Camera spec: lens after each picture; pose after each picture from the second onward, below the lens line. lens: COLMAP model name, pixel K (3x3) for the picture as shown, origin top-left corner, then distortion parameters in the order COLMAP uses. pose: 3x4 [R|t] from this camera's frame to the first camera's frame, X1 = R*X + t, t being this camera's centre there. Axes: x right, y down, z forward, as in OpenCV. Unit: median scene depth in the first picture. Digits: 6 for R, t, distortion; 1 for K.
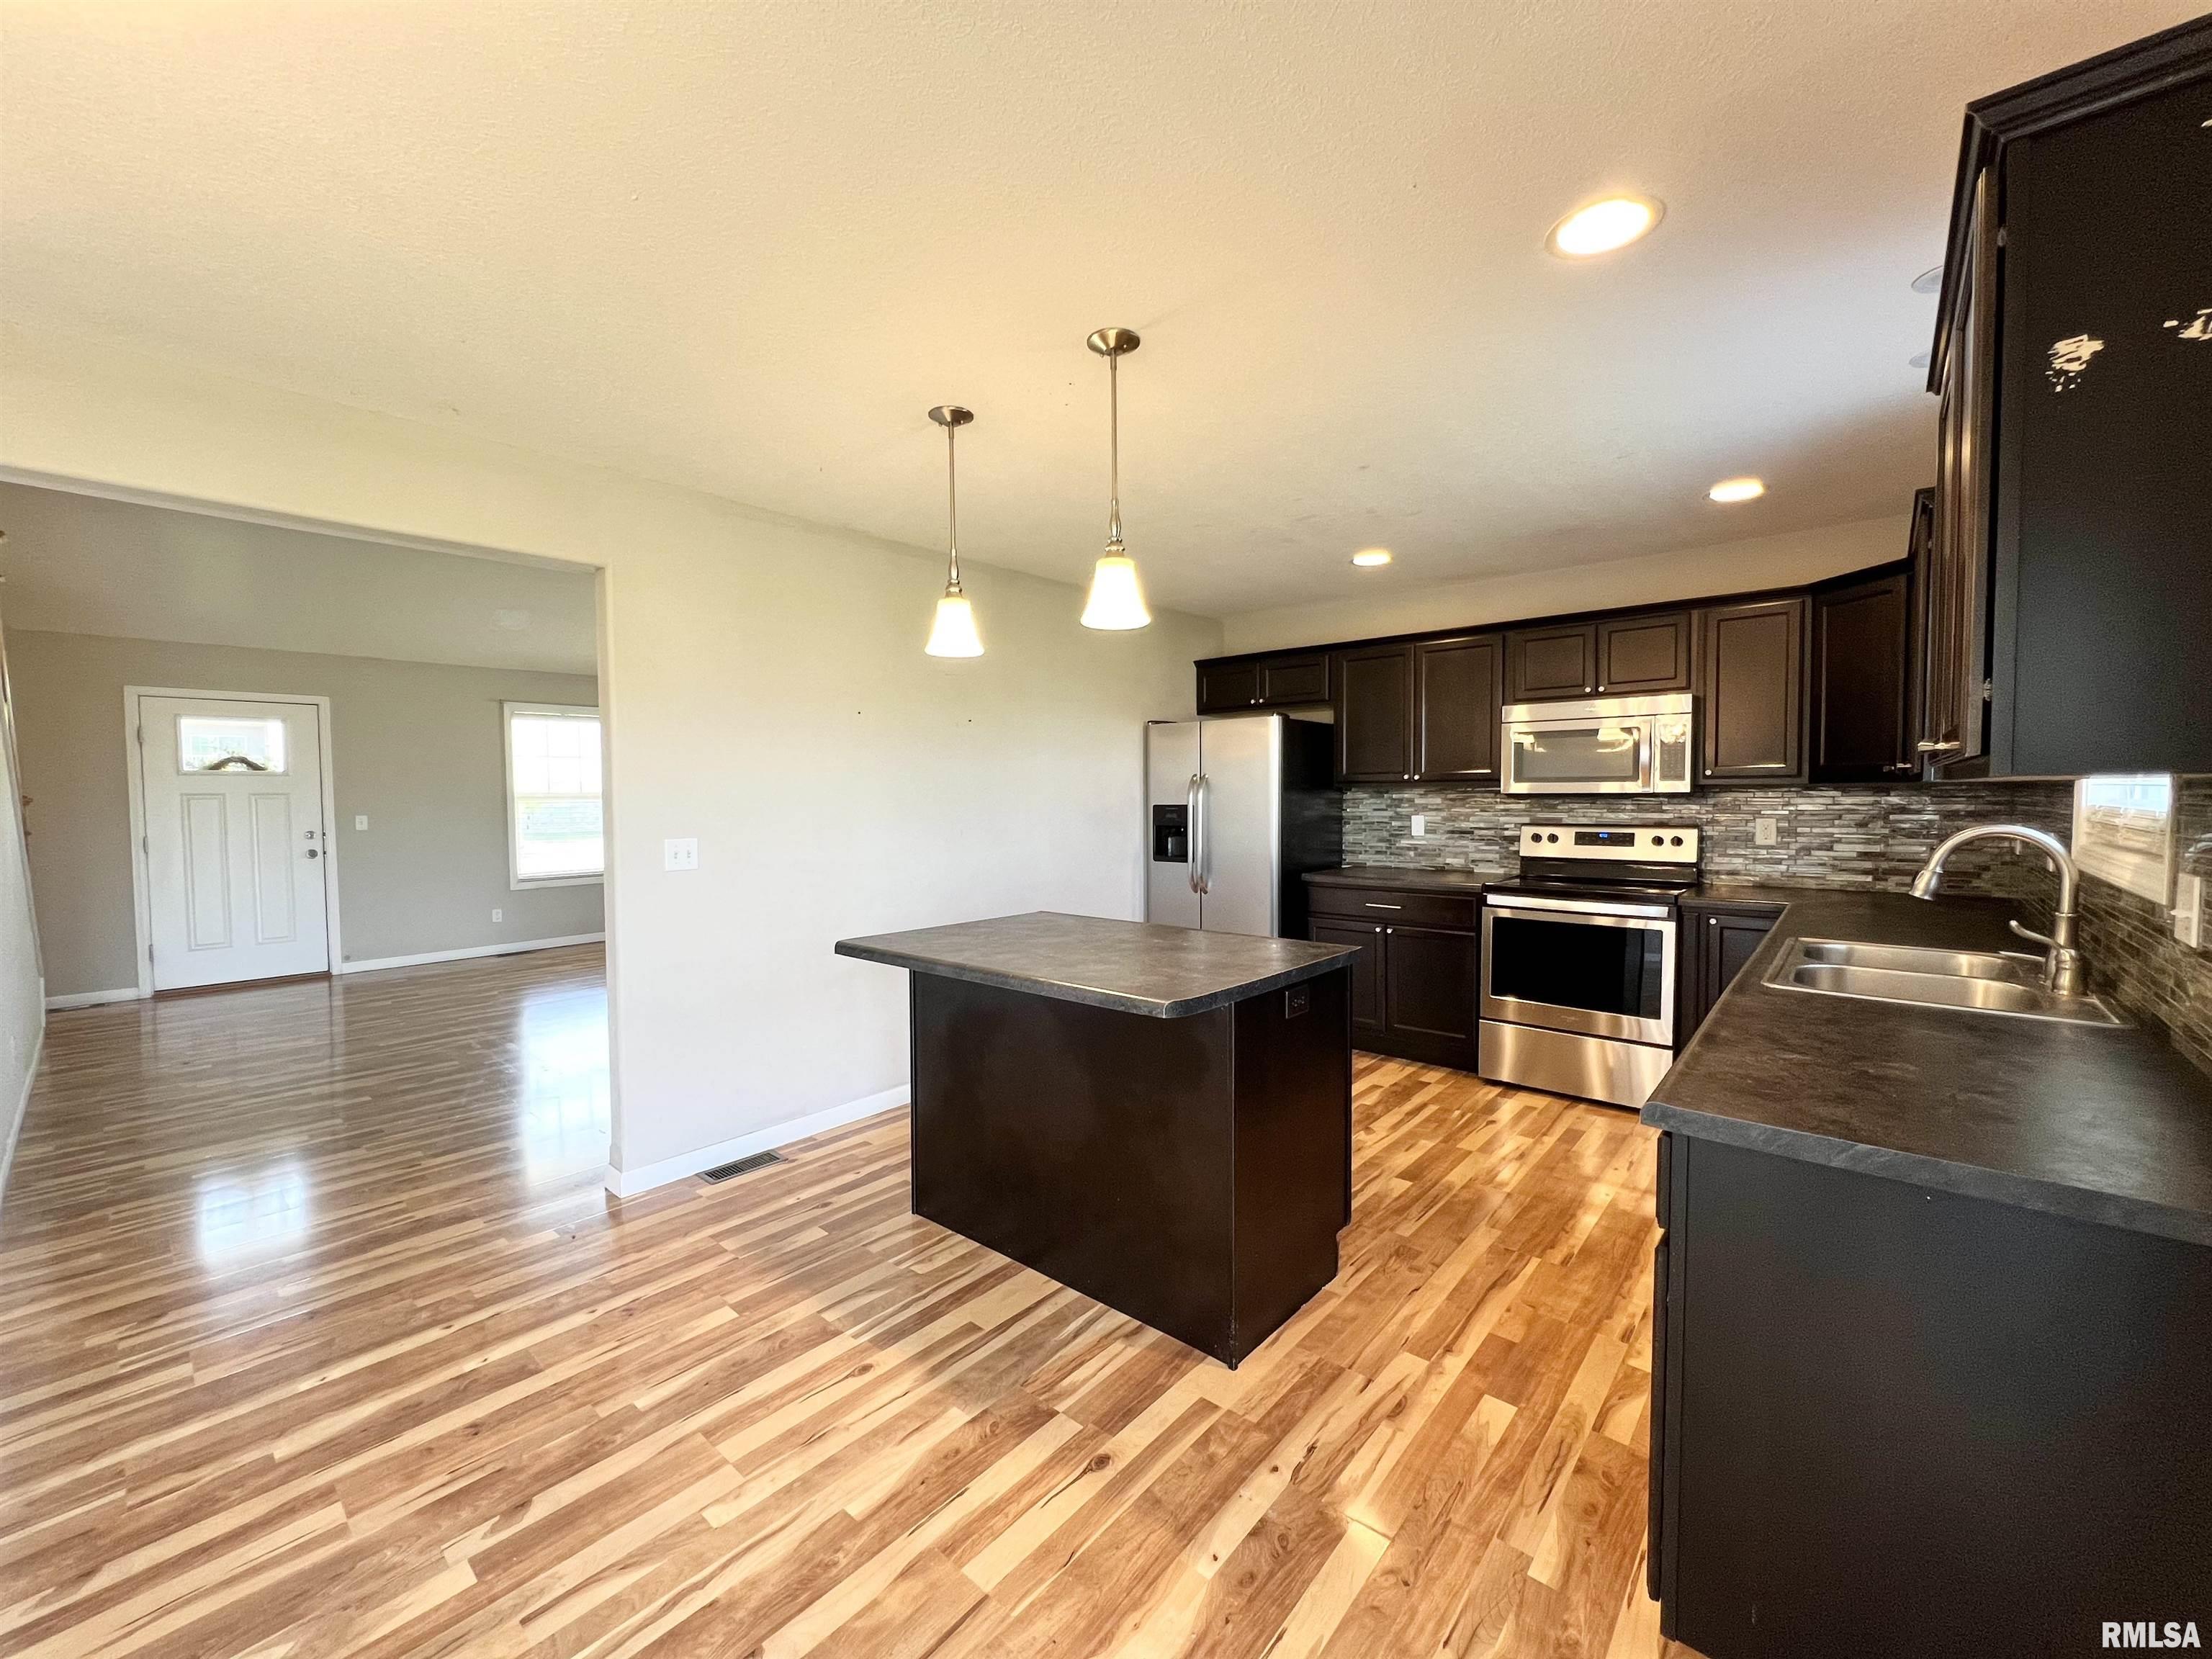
lens RADIAL K [[859.8, 0, 1127.4], [0, 859.8, 824.9], [0, 0, 1]] dist [-0.017331, 0.000063]
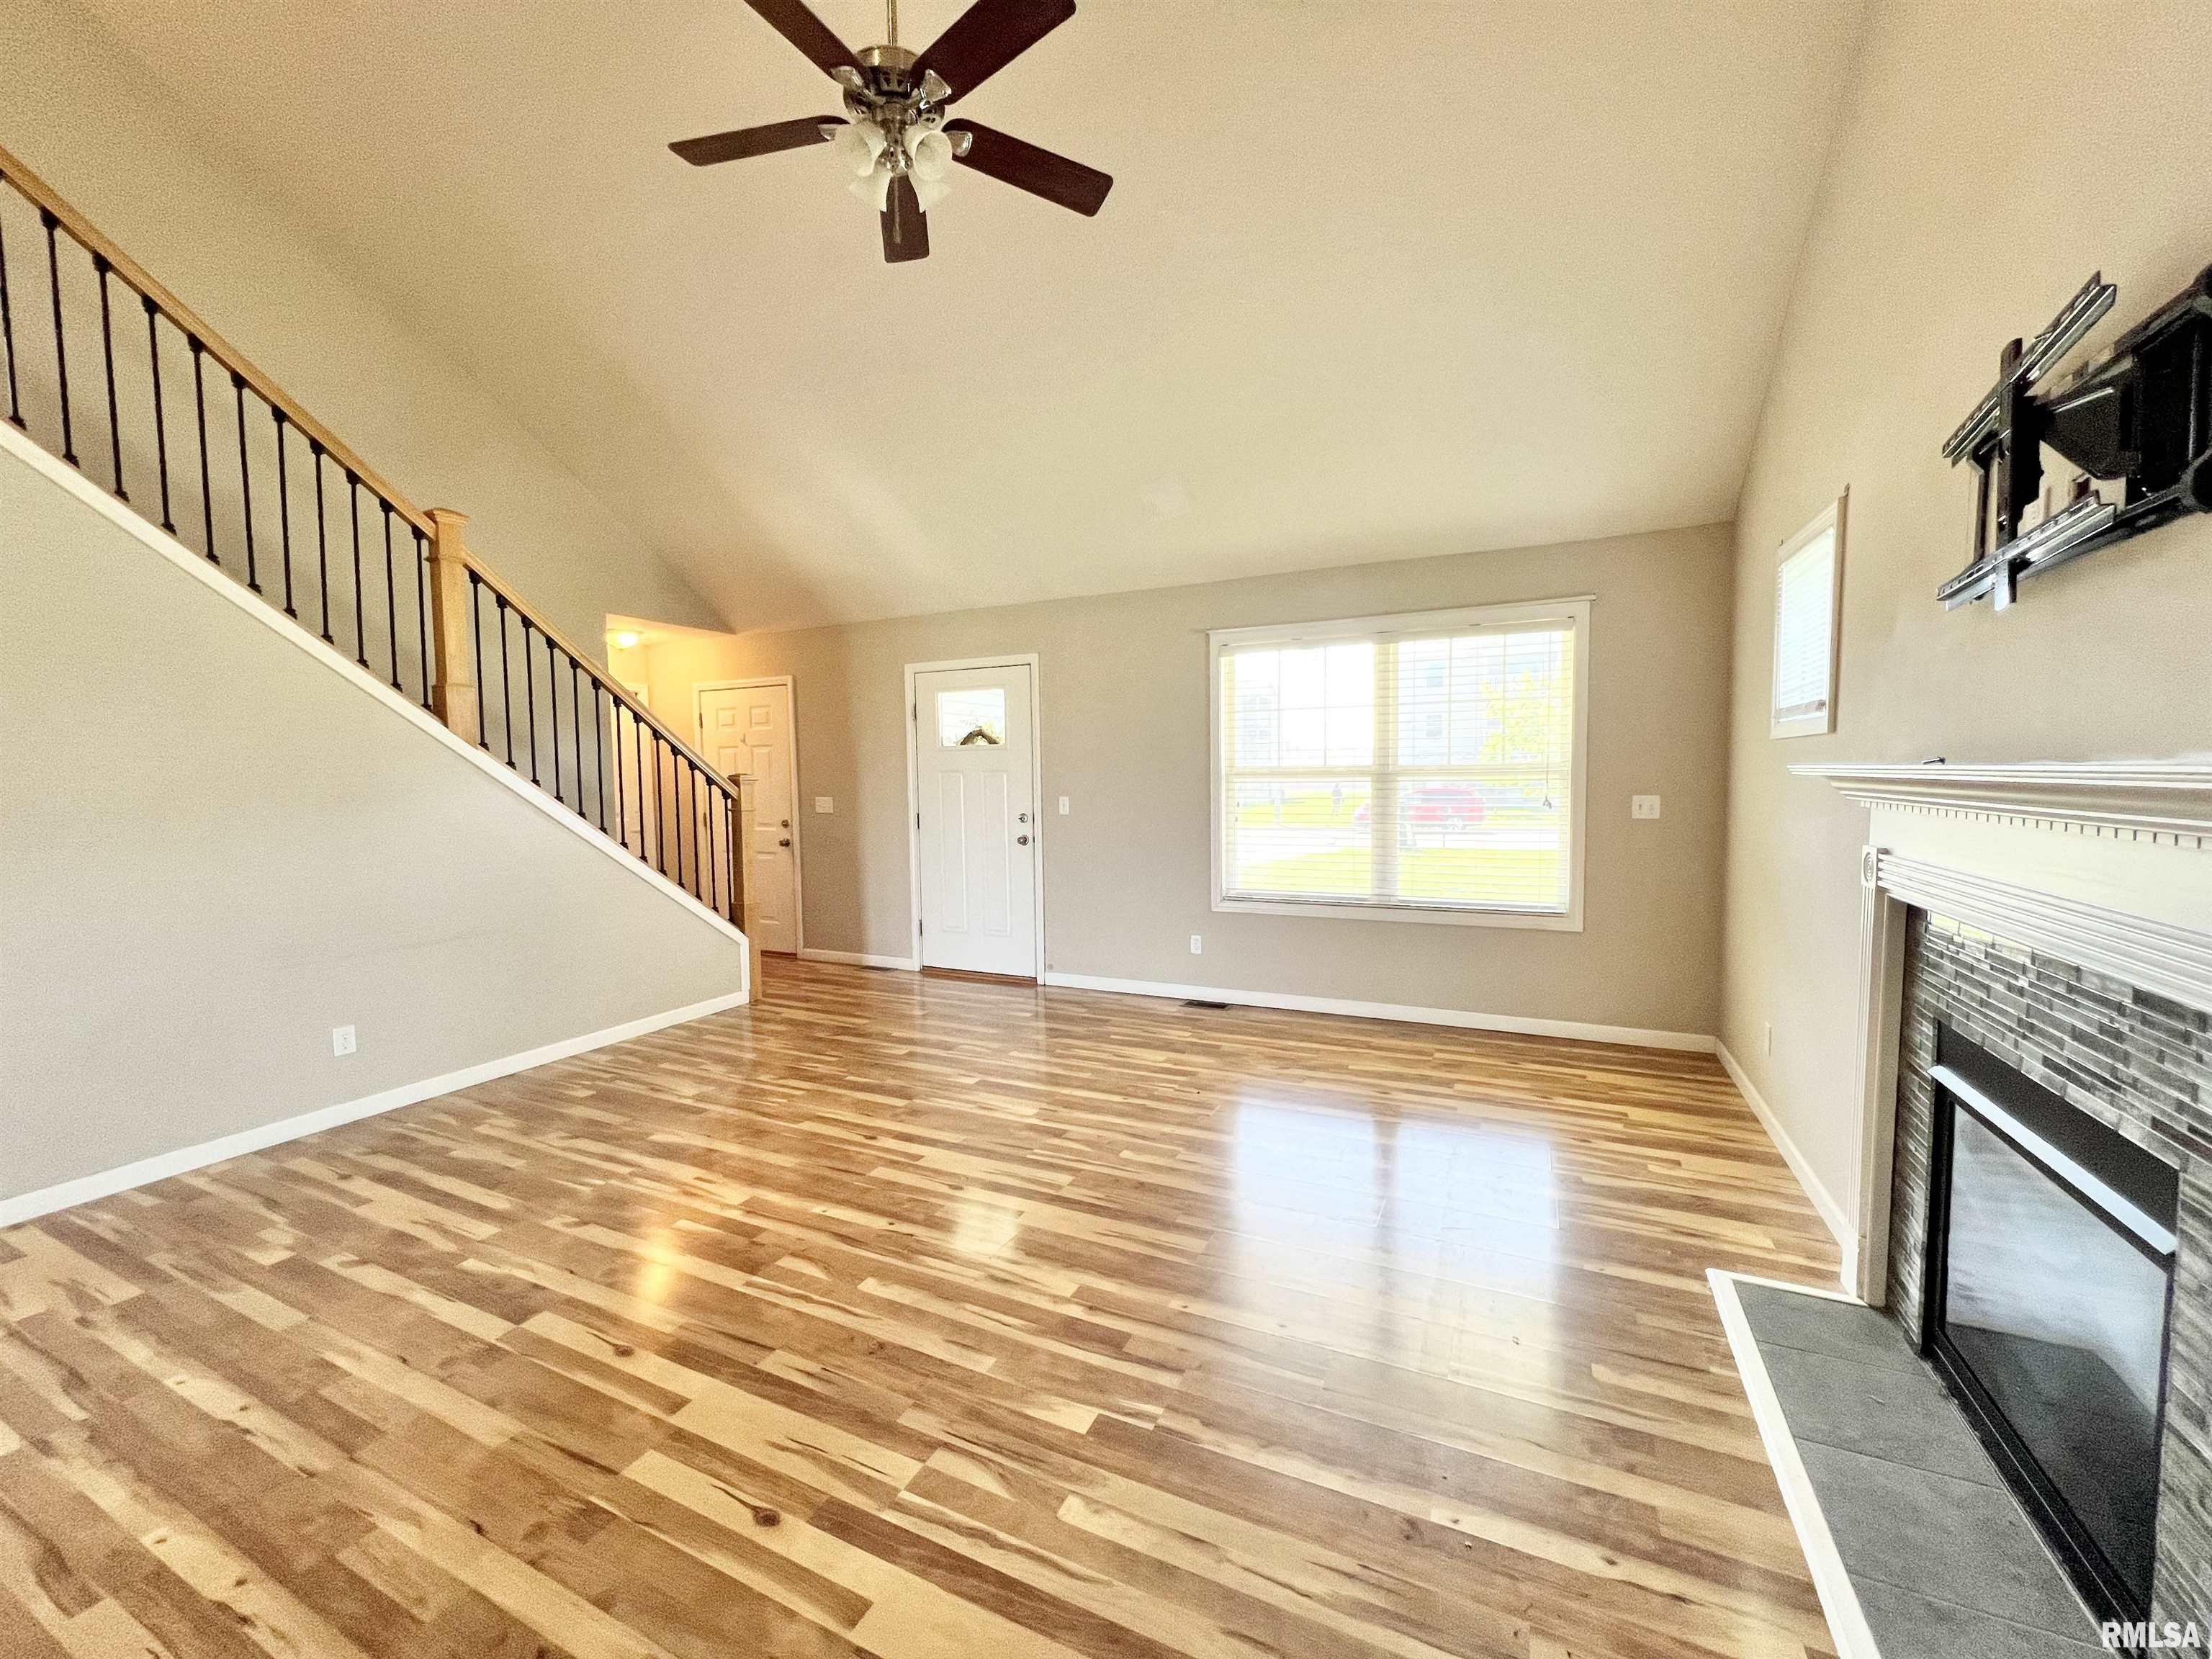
lens RADIAL K [[883.5, 0, 1100.1], [0, 883.5, 827.2], [0, 0, 1]] dist [-0.000525, 0.000029]
pose [[0.245234, 0.063900, -0.967356, -0.075864], [-0.028510, 0.997869, 0.058688, -0.032589], [0.969045, 0.013187, 0.246533, 0.830971]]
